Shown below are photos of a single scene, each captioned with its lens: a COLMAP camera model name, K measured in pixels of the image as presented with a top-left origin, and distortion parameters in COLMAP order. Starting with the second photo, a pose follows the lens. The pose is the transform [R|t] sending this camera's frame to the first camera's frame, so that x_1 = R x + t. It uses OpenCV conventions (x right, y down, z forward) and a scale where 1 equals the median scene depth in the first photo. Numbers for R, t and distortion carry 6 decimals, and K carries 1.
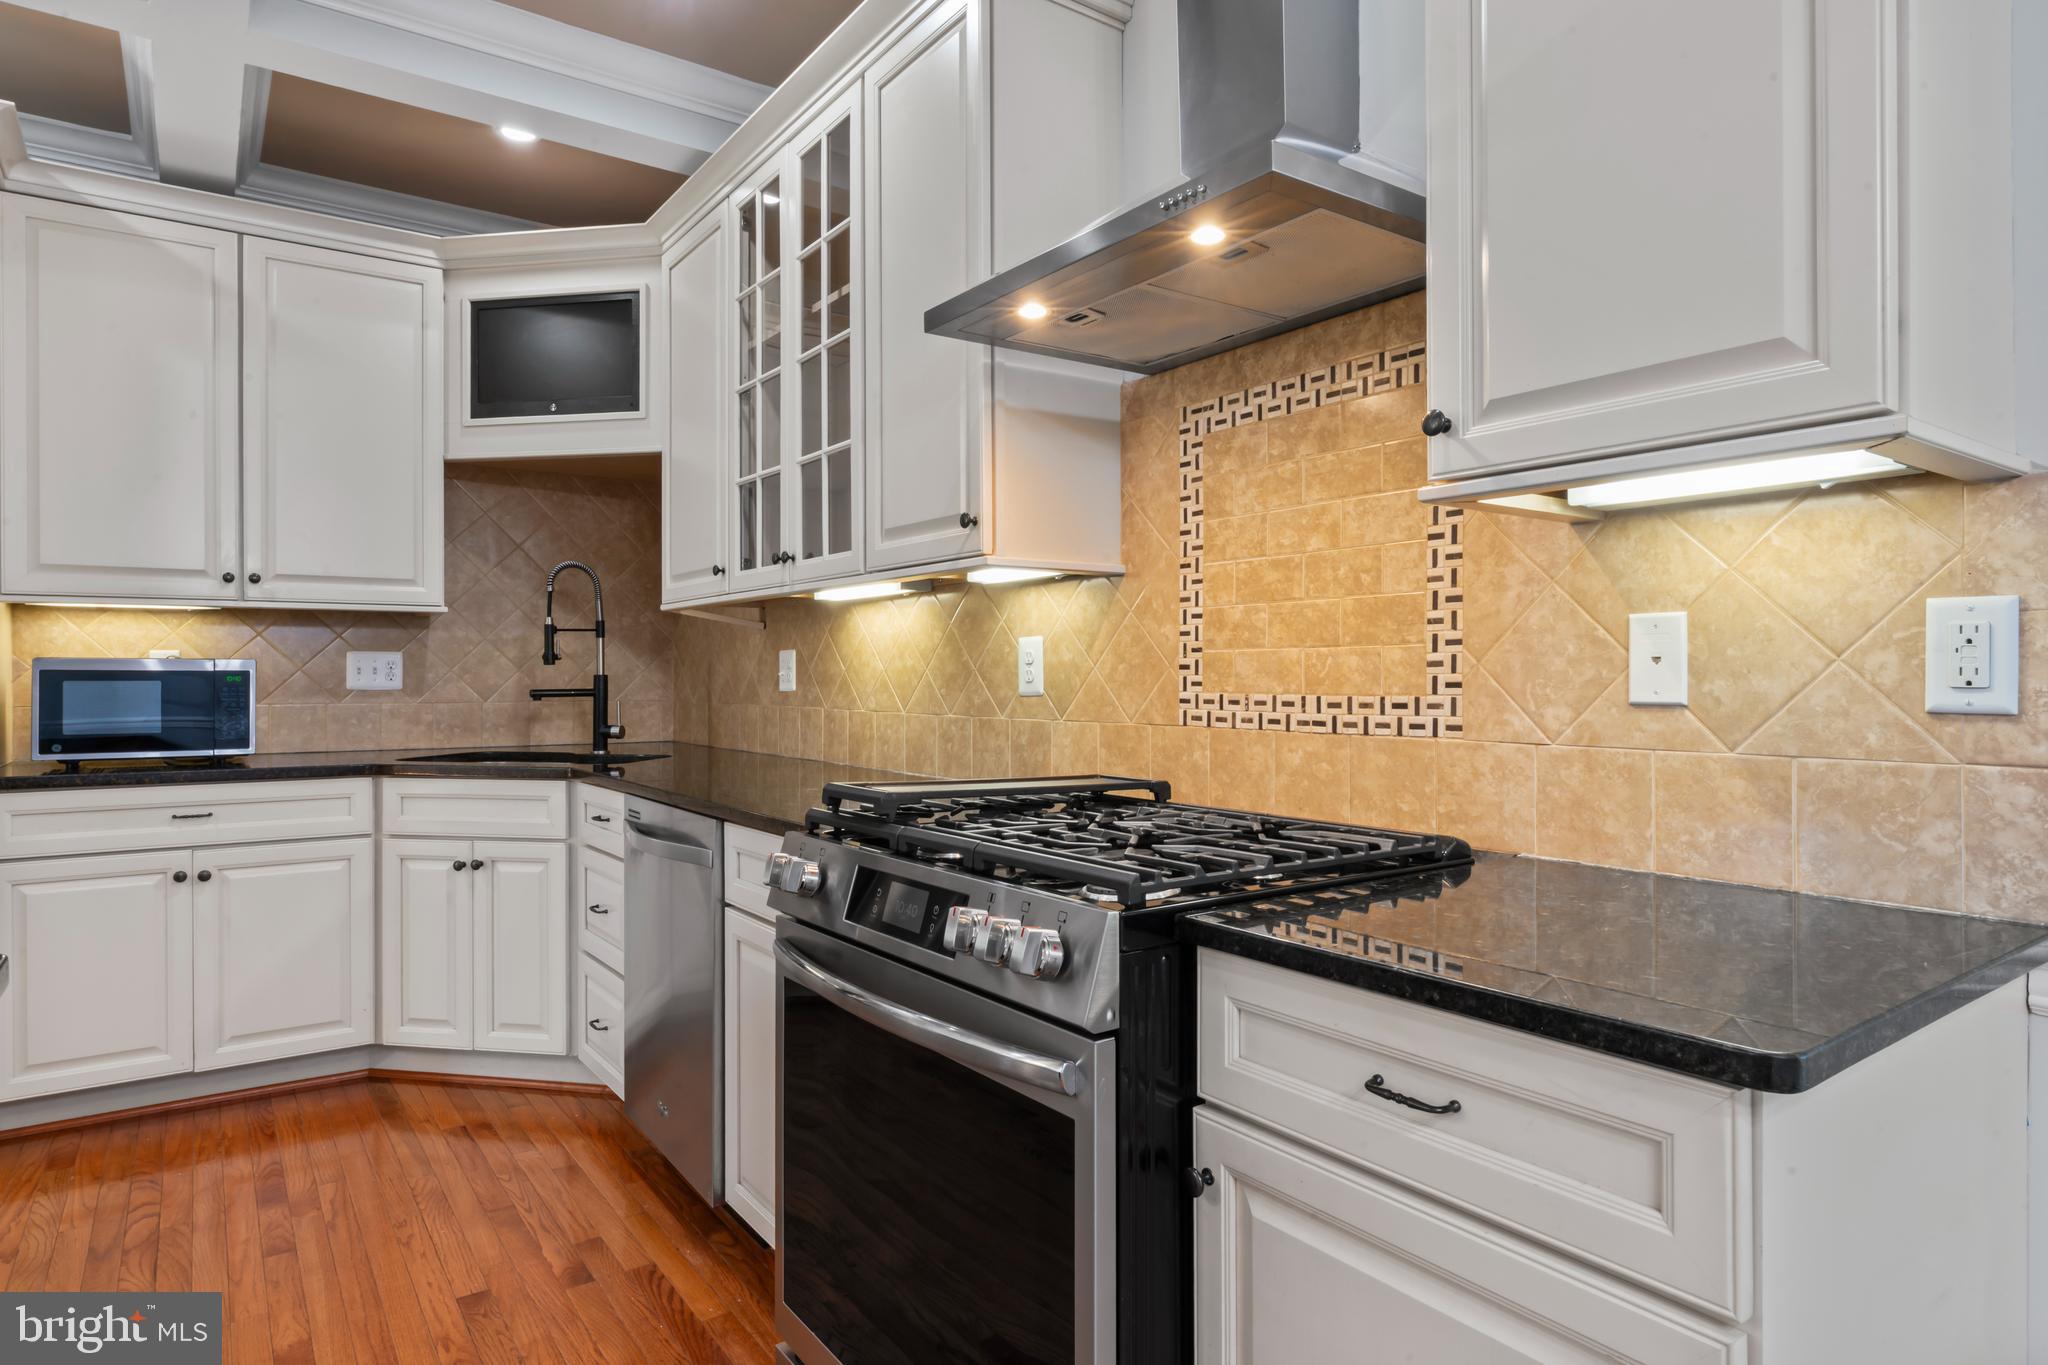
lens RADIAL K [[1153.8, 0, 1016.5], [0, 1153.8, 672.6], [0, 0, 1]] dist [-0.009097, 0.005076]
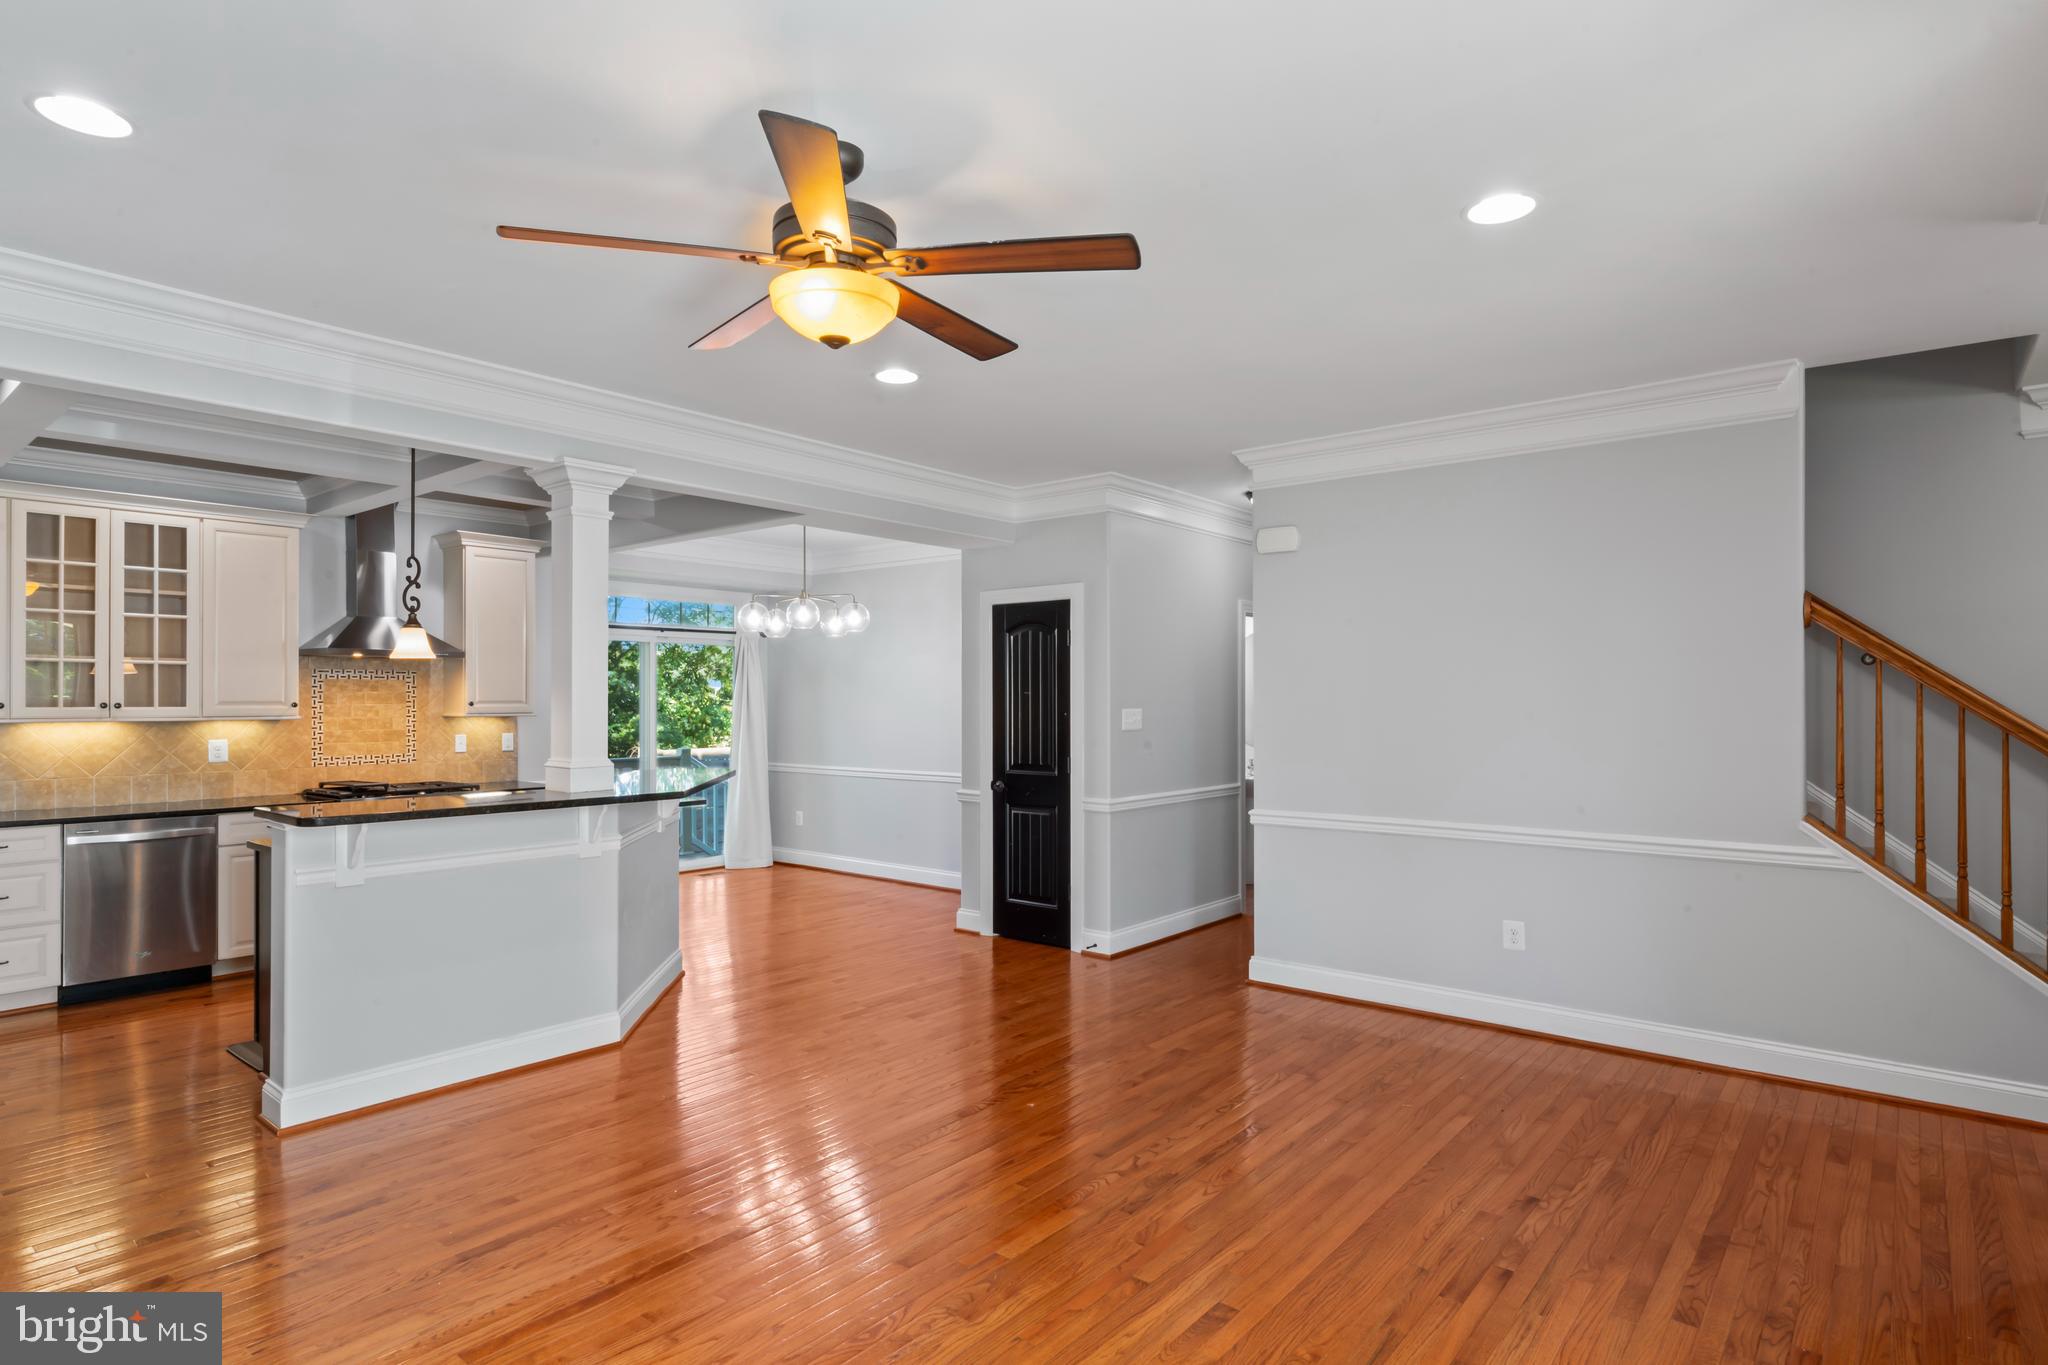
lens RADIAL K [[1076.6, 0, 1031.8], [0, 1076.6, 691.8], [0, 0, 1]] dist [-0.011840, 0.002584]
pose [[-0.268820, 0.009451, 0.963144, -2.520289], [0.000520, 0.999953, -0.009667, -0.103144], [-0.963190, -0.002098, -0.268812, -0.105474]]
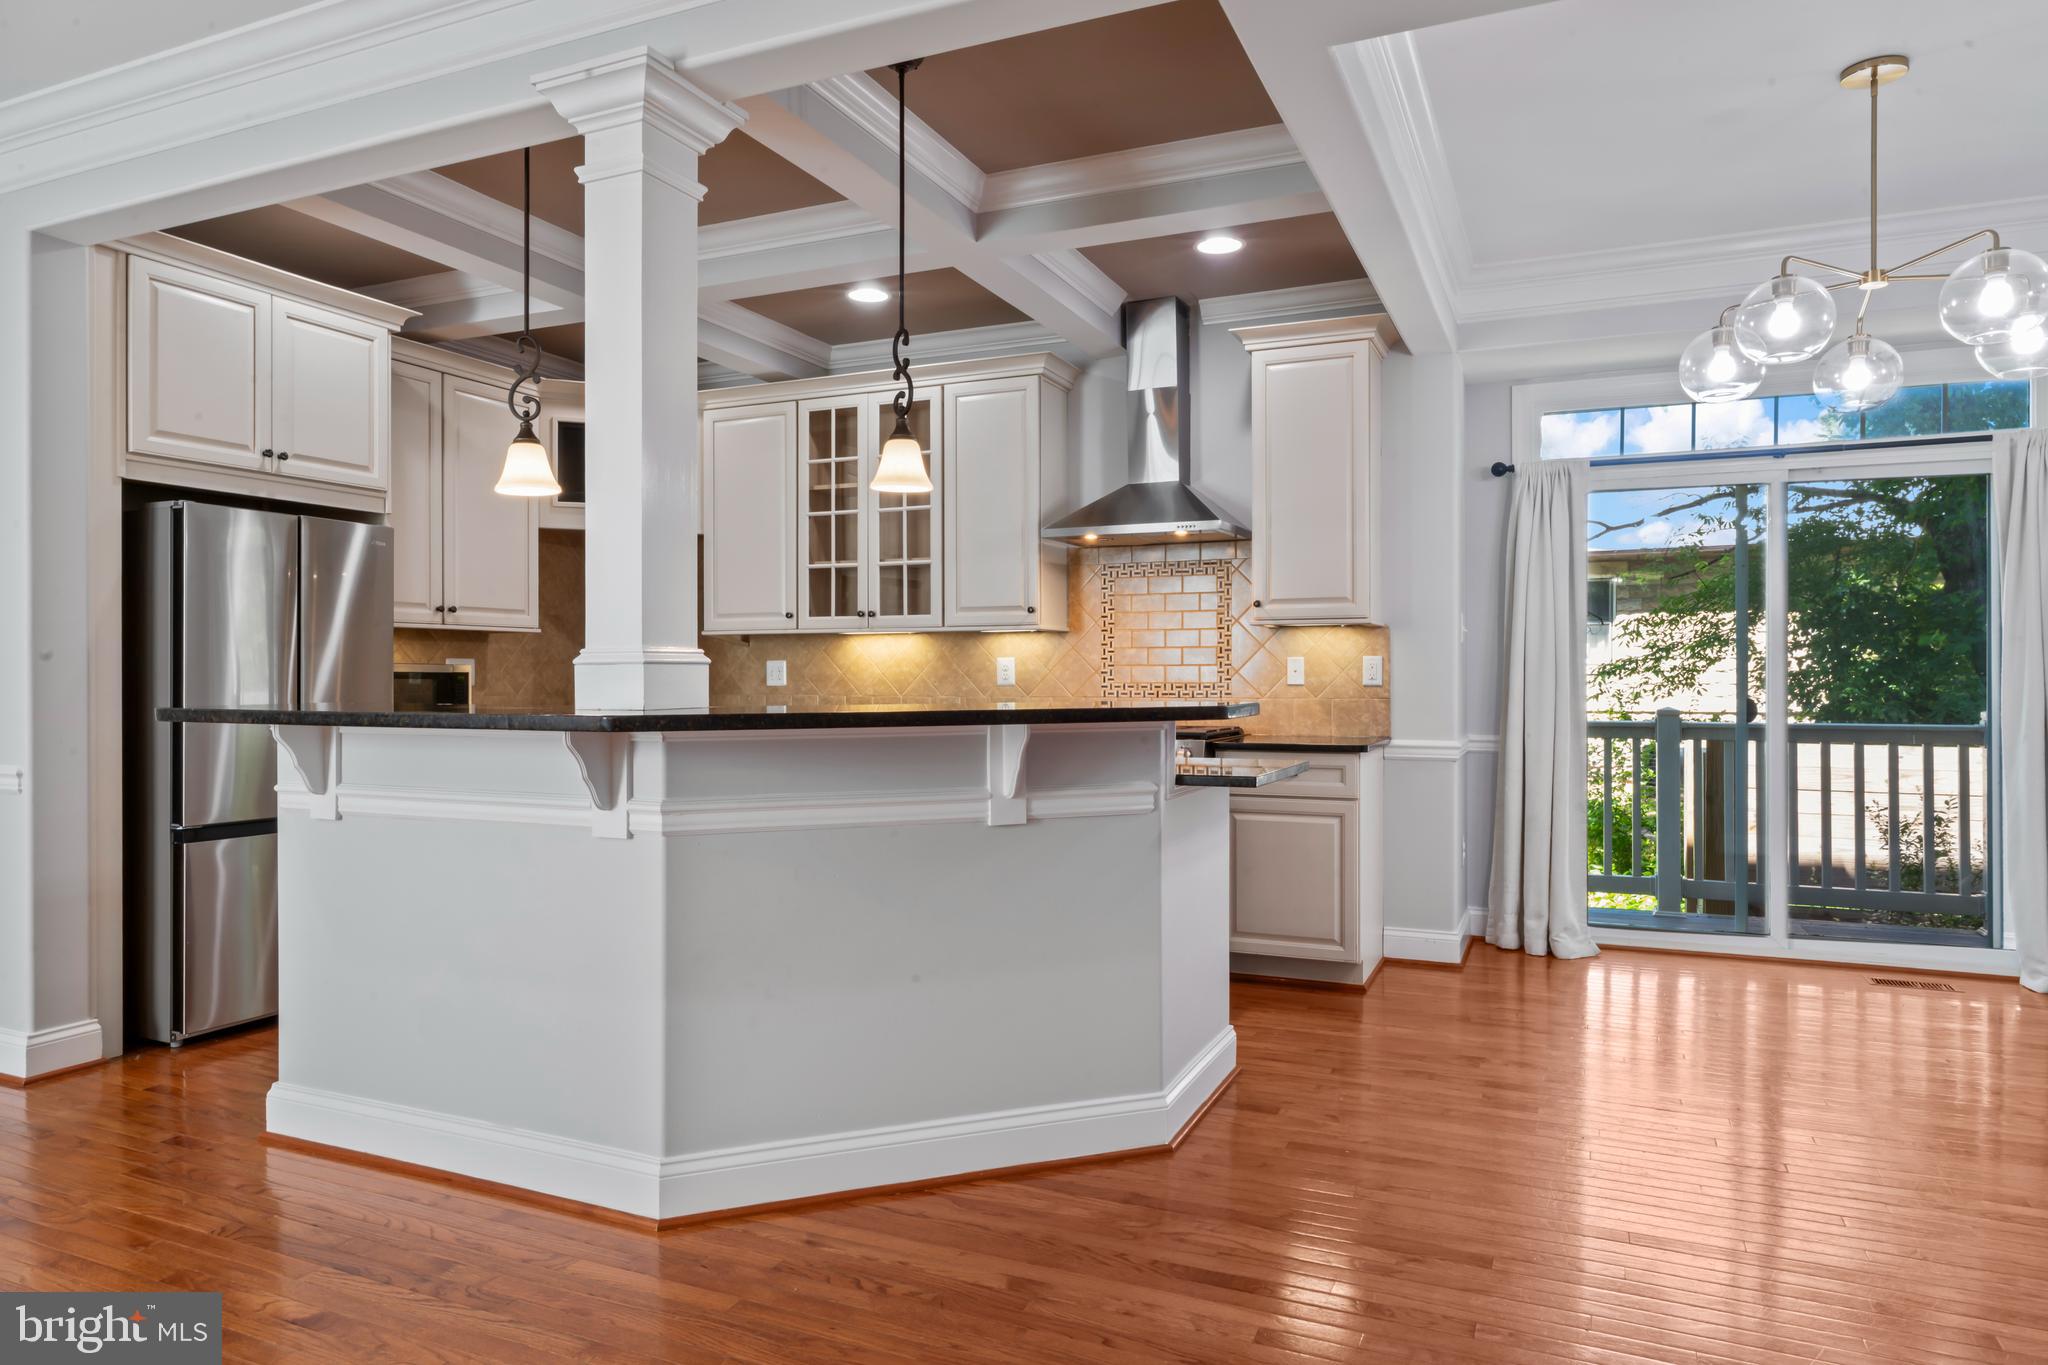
lens RADIAL K [[1264.1, 0, 1021.1], [0, 1264.1, 677.2], [0, 0, 1]] dist [0.004606, -0.000757]
pose [[0.859491, 0.001242, 0.511150, -1.027125], [-0.002062, 0.999997, 0.001037, 0.001560], [-0.511147, -0.001946, 0.859491, -0.895931]]
